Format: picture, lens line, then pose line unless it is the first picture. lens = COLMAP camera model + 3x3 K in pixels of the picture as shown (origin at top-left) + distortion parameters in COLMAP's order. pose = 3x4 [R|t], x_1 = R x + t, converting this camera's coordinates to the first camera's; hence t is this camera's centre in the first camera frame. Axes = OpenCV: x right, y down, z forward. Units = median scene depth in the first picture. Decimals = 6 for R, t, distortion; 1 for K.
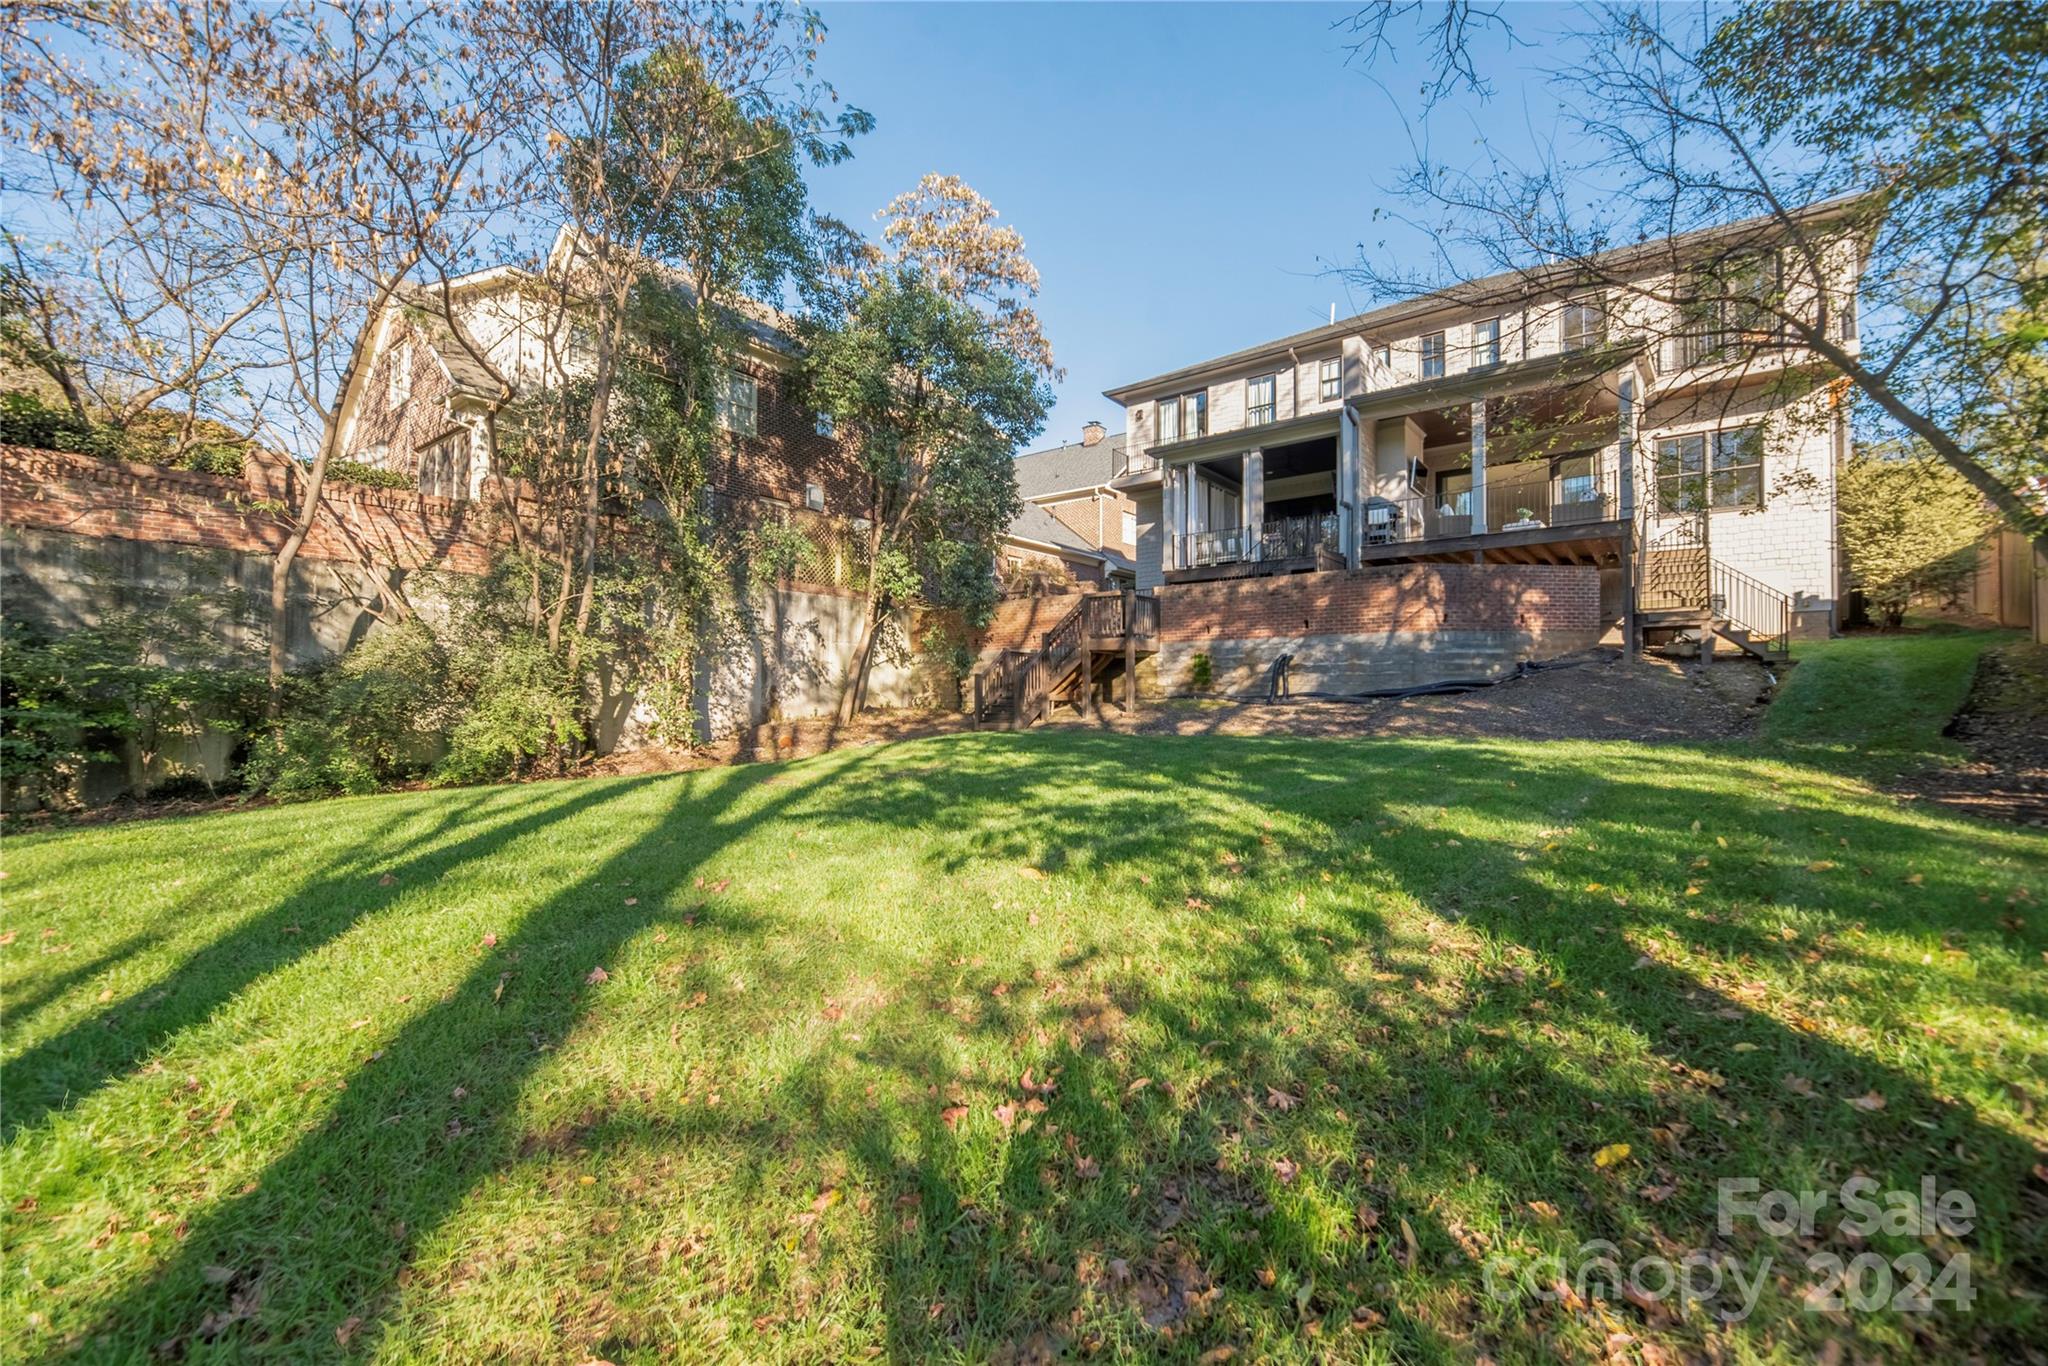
lens RADIAL K [[836.4, 0, 1041.7], [0, 836.4, 686.5], [0, 0, 1]] dist [-0.012143, -0.000252]
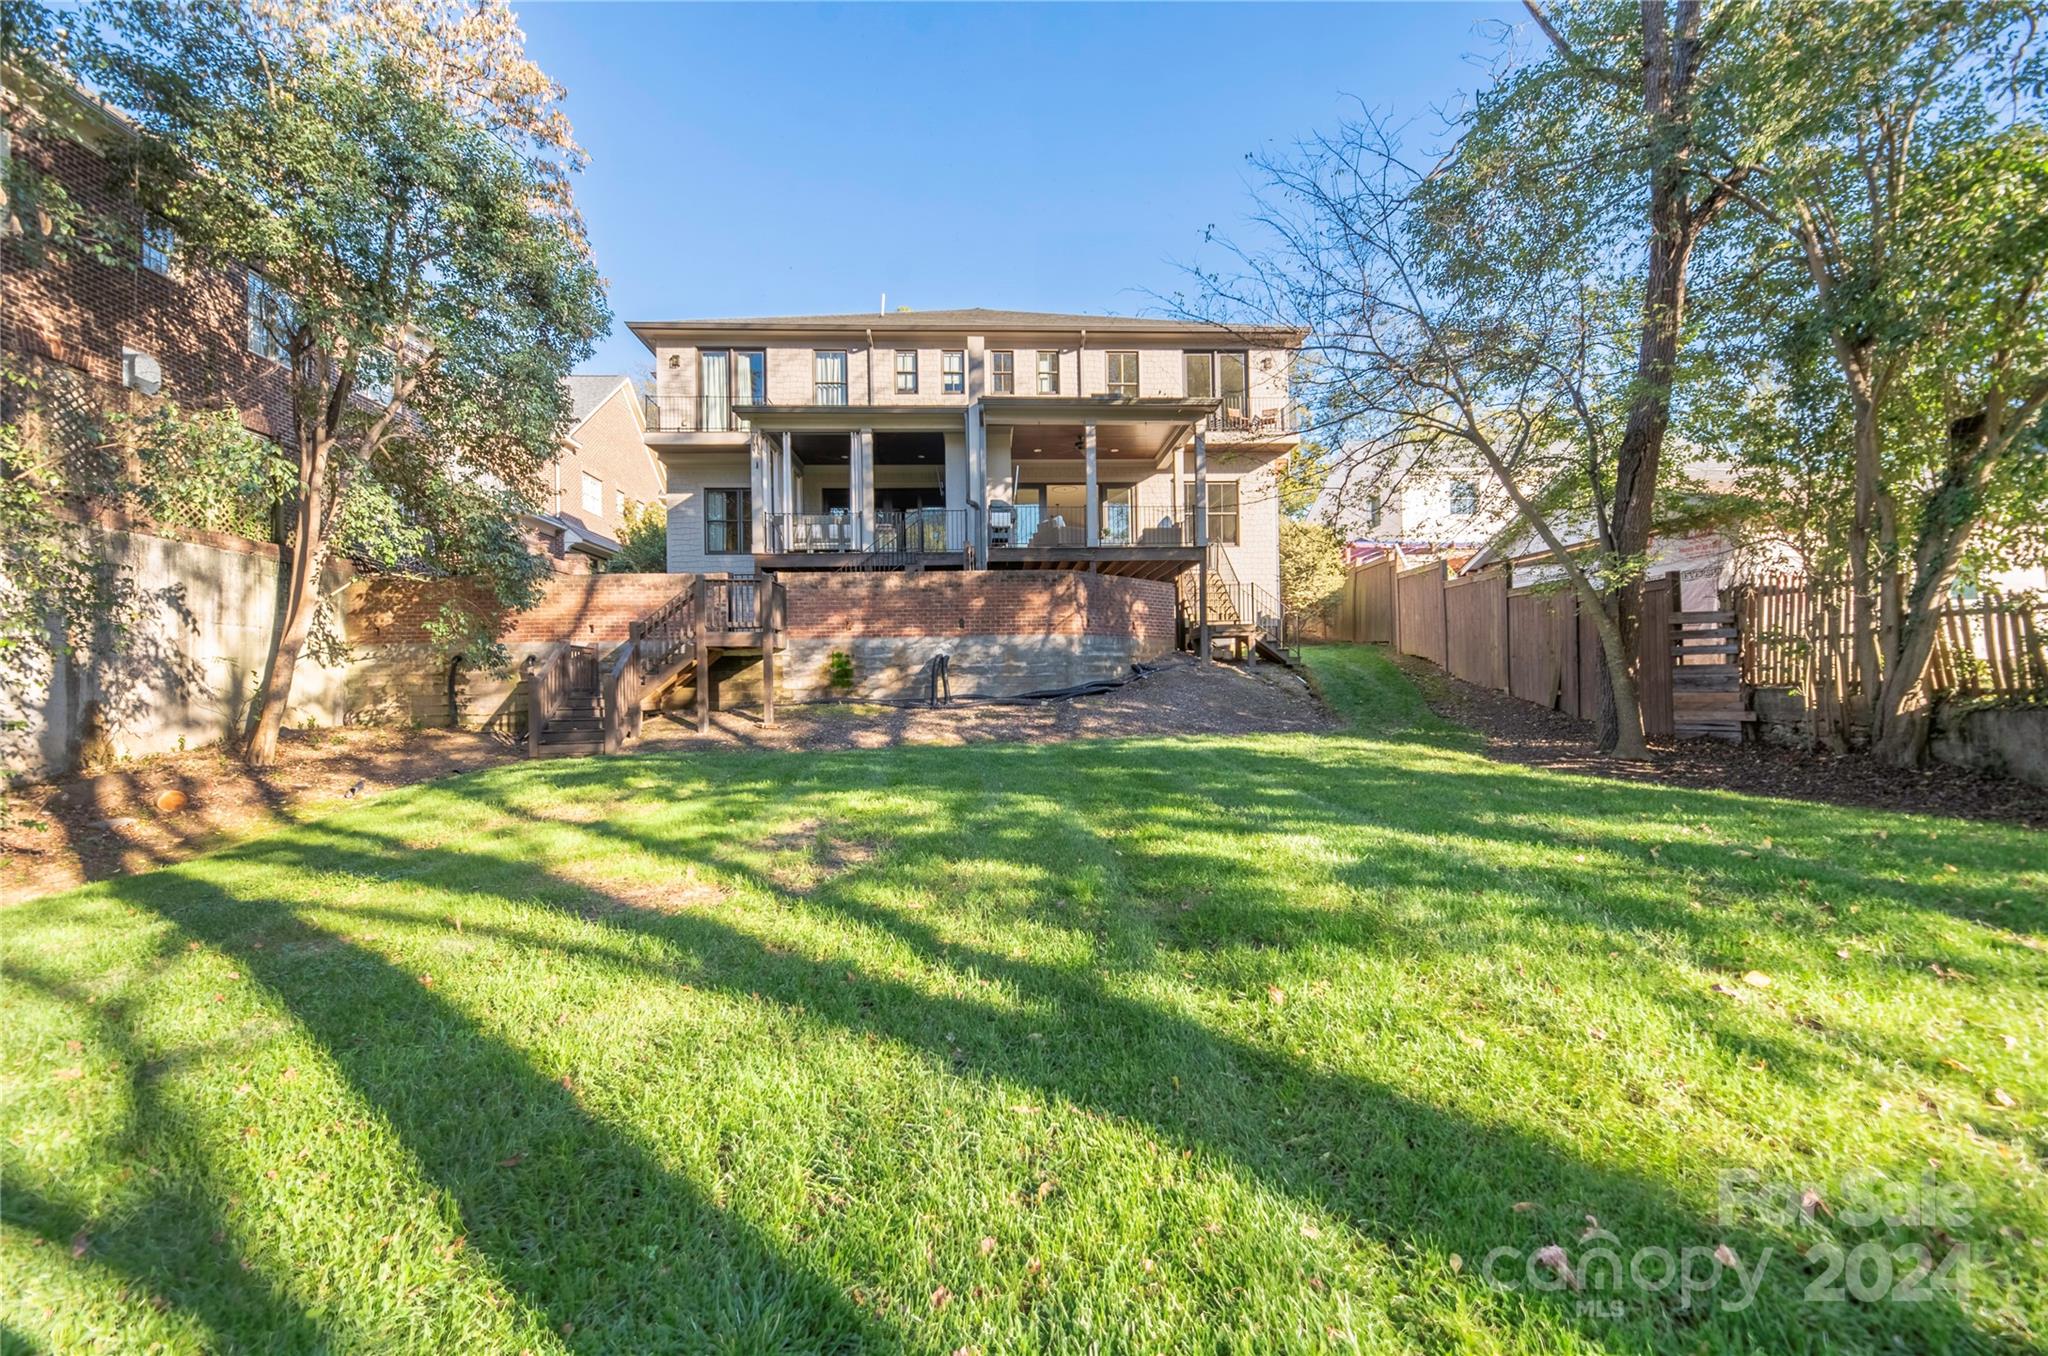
lens RADIAL K [[840.8, 0, 1024.0], [0, 840.8, 678.0], [0, 0, 1]] dist [-0.001951, -0.000435]
pose [[0.756392, -0.010062, 0.654042, -0.223816], [0.008942, 0.999947, 0.005043, -0.014306], [-0.654058, 0.002035, 0.756442, 0.185168]]
